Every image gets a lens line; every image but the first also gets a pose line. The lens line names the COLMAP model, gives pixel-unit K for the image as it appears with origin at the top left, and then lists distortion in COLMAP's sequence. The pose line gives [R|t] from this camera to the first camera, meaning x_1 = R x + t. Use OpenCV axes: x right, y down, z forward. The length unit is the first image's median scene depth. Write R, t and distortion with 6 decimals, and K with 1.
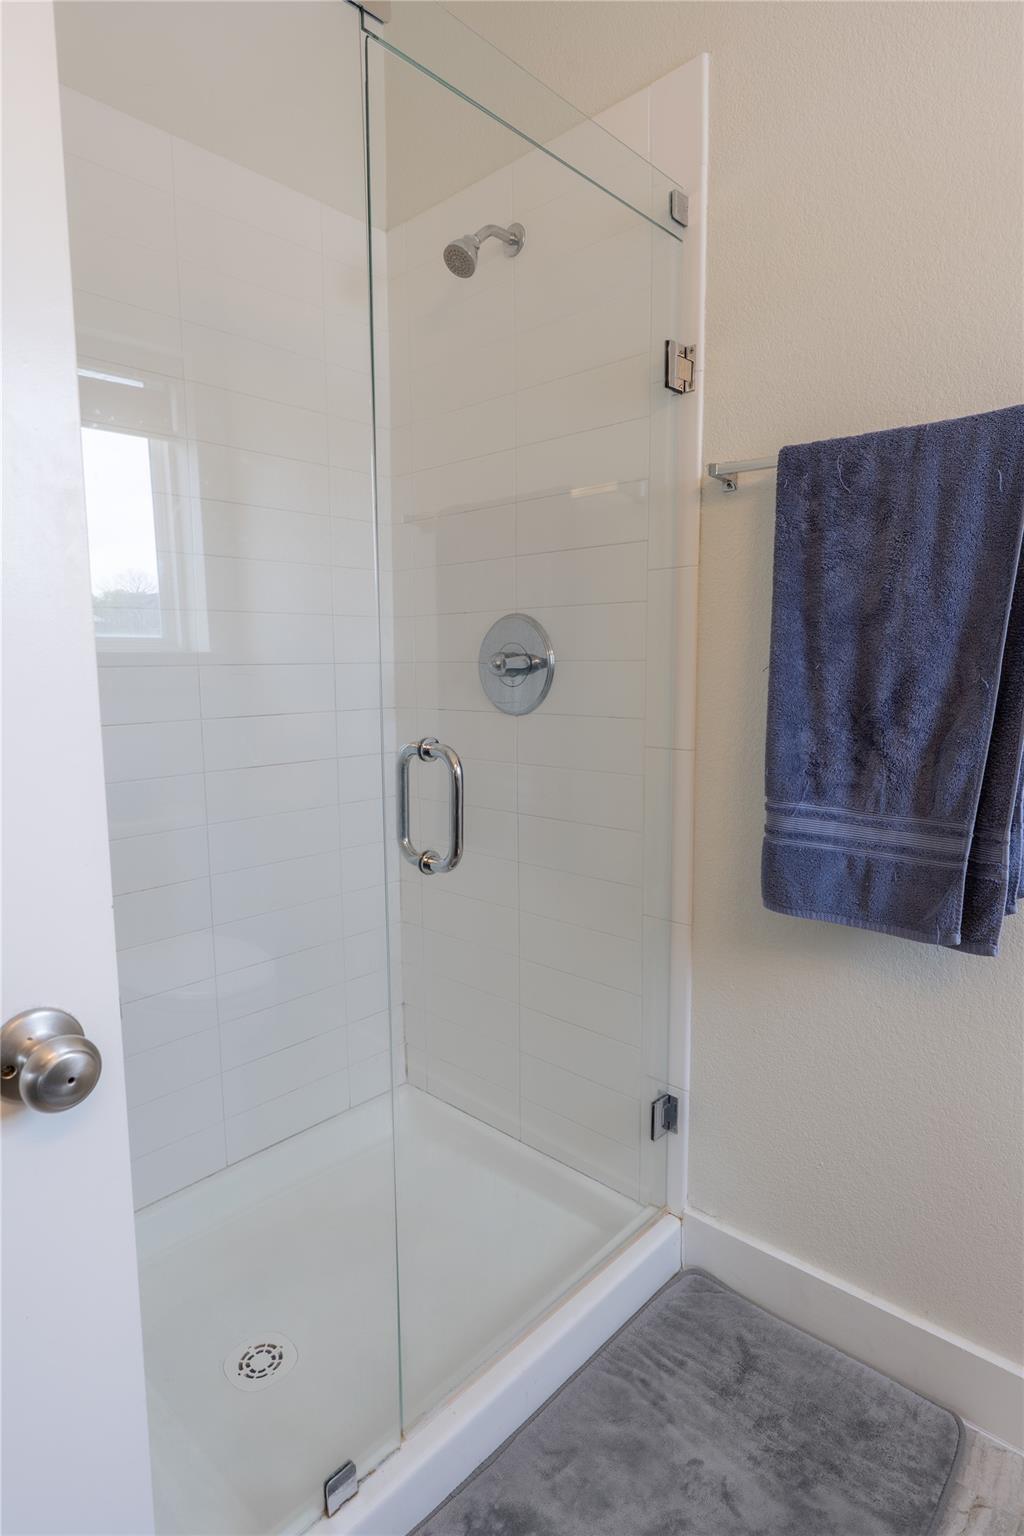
lens RADIAL K [[842.5, 0, 521.7], [0, 842.5, 769.9], [0, 0, 1]] dist [-0.001873, 0.003592]
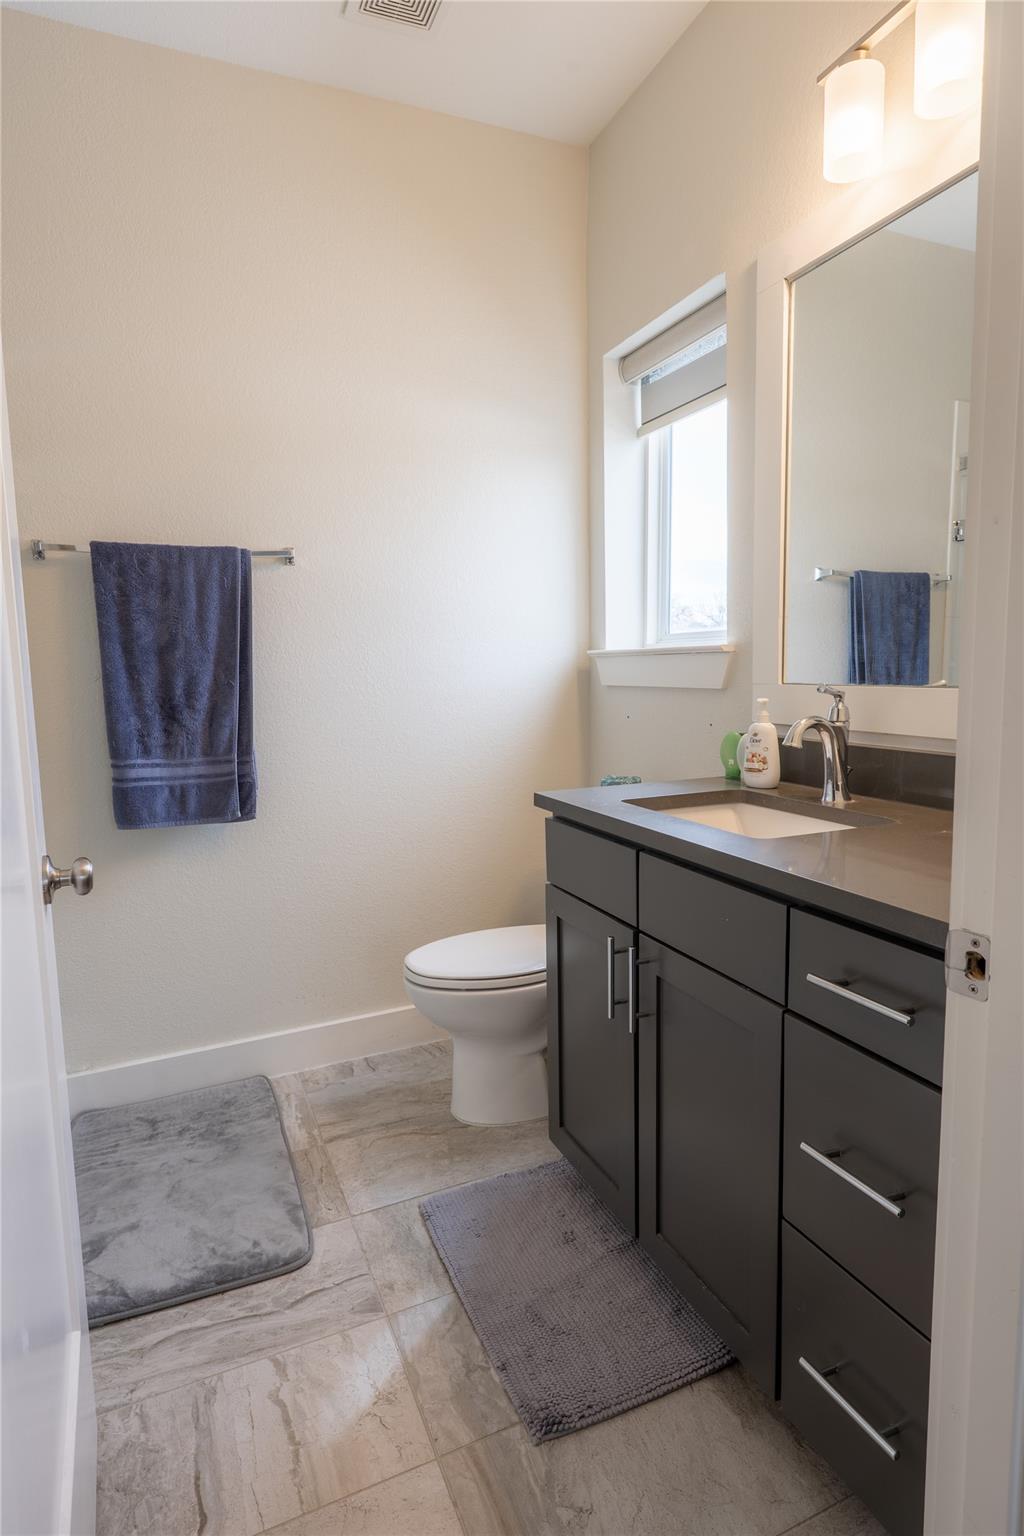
lens RADIAL K [[842.5, 0, 521.7], [0, 842.5, 769.9], [0, 0, 1]] dist [-0.001873, 0.003592]
pose [[0.397835, -0.113117, 0.910457, -0.907033], [0.139912, 0.988243, 0.061645, 0.065196], [-0.906726, 0.102860, 0.408984, -0.367141]]
